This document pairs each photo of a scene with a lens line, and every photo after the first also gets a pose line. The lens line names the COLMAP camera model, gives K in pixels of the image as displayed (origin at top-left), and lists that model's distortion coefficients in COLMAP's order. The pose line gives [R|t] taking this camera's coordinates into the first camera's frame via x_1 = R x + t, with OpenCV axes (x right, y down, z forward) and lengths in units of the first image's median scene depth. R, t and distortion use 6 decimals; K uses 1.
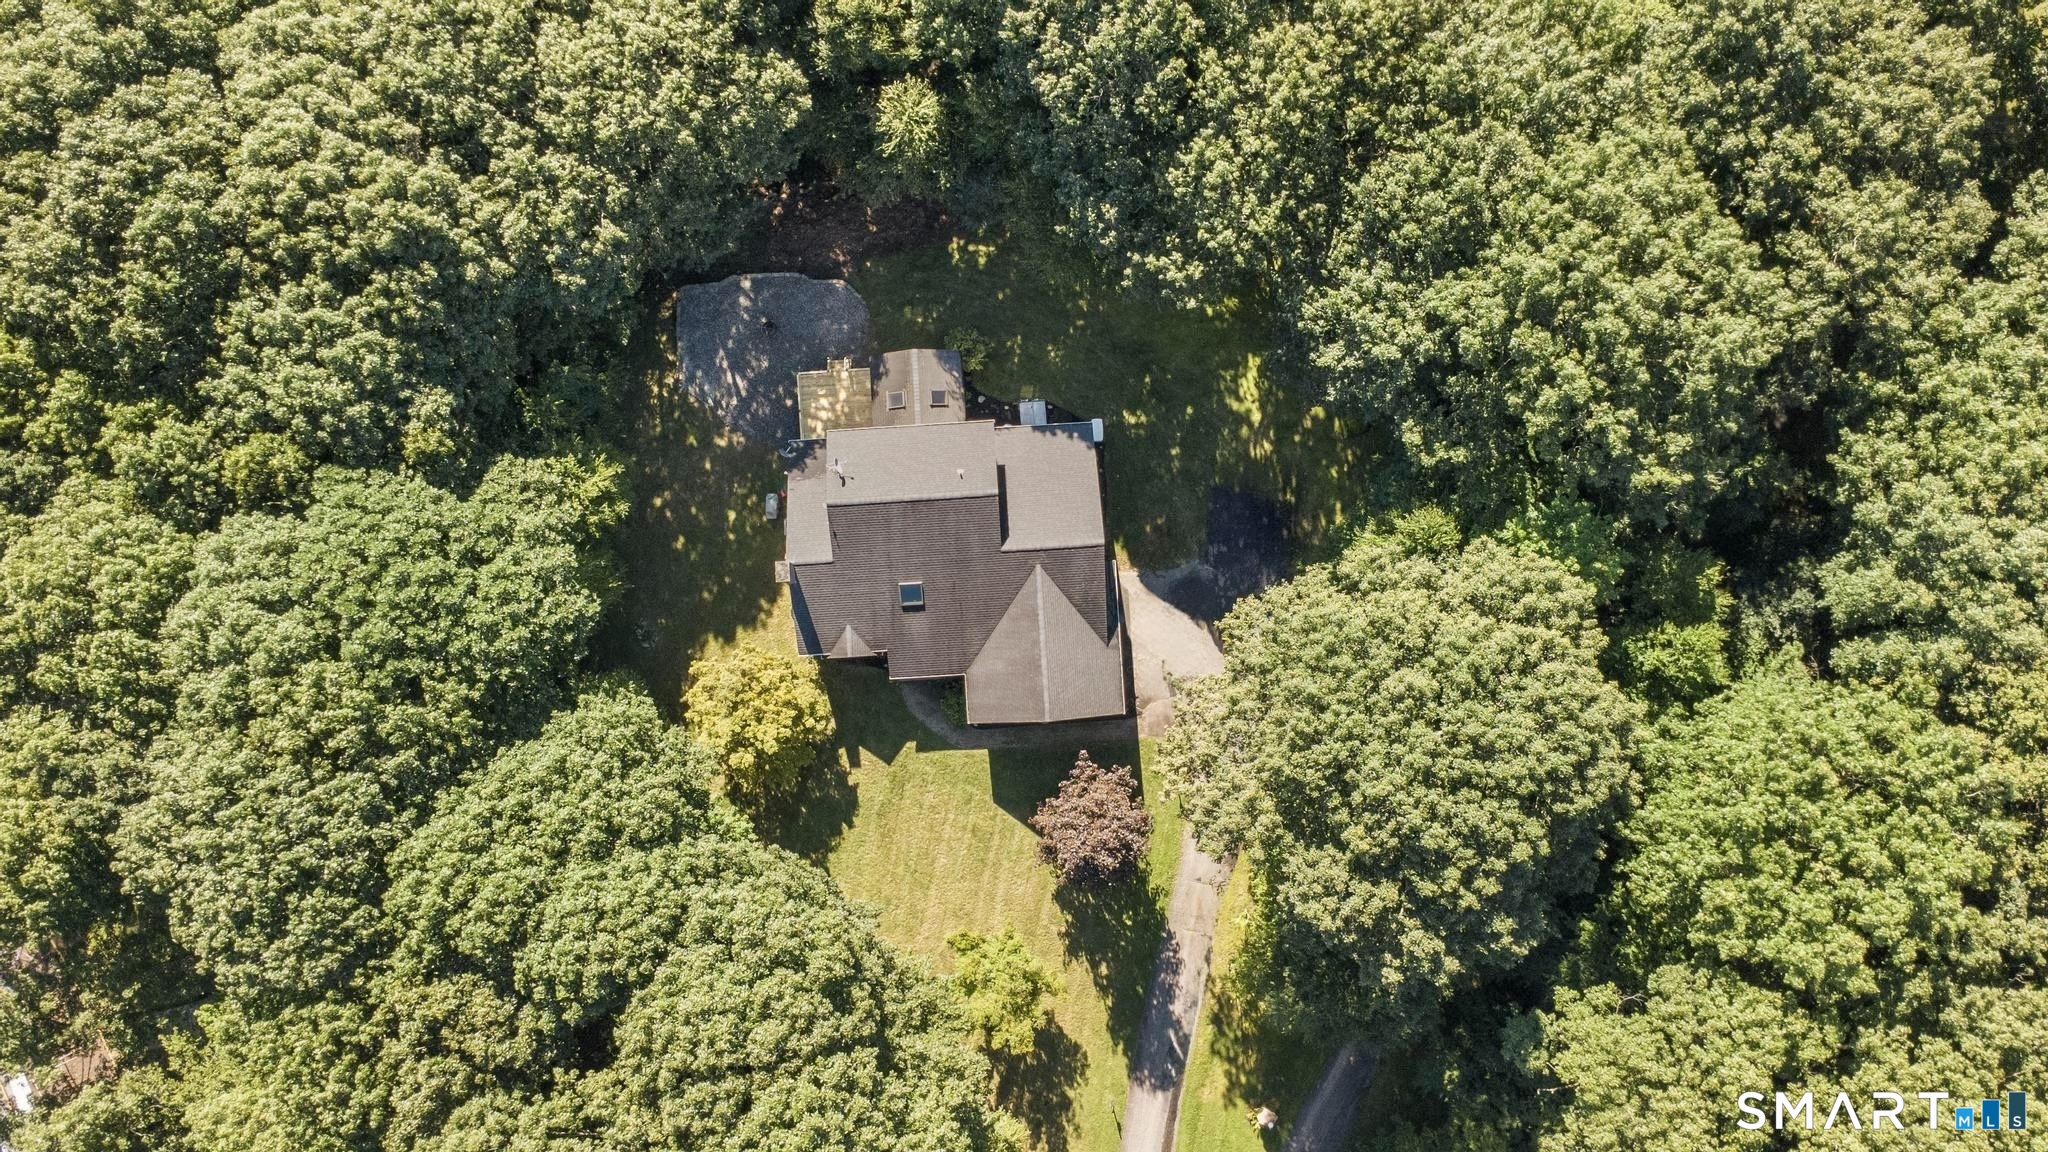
lens RADIAL K [[1407.3, 0, 1003.2], [0, 1407.3, 571.6], [0, 0, 1]] dist [0.003530, 0.001110]
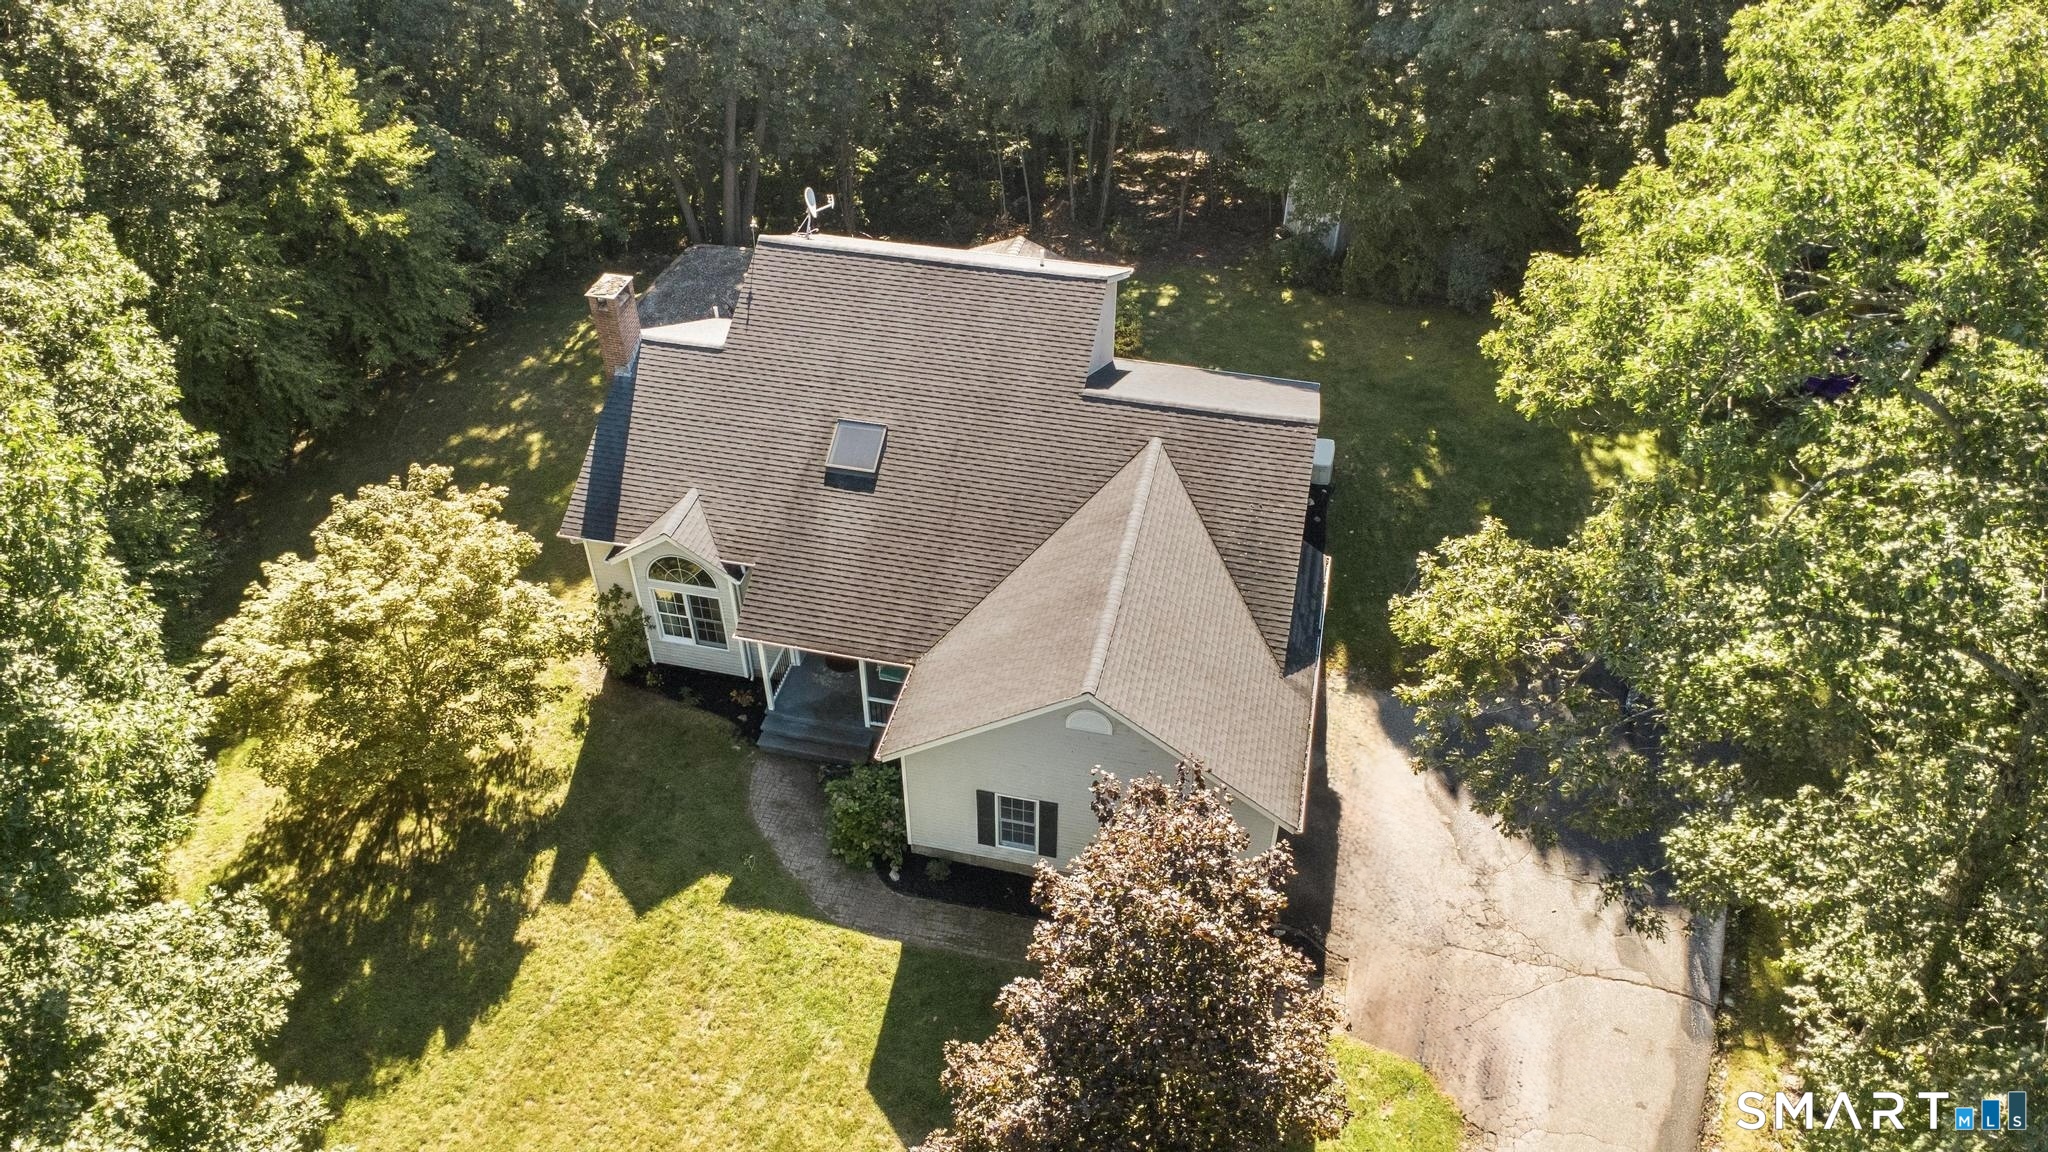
lens RADIAL K [[1408.7, 0, 1024.0], [0, 1408.7, 576.0], [0, 0, 1]] dist [-0.000609, -0.000837]
pose [[0.959645, 0.190832, -0.206554, 0.077011], [-0.281209, 0.655698, -0.700701, 0.311690], [0.001721, 0.730509, 0.682901, 0.679877]]
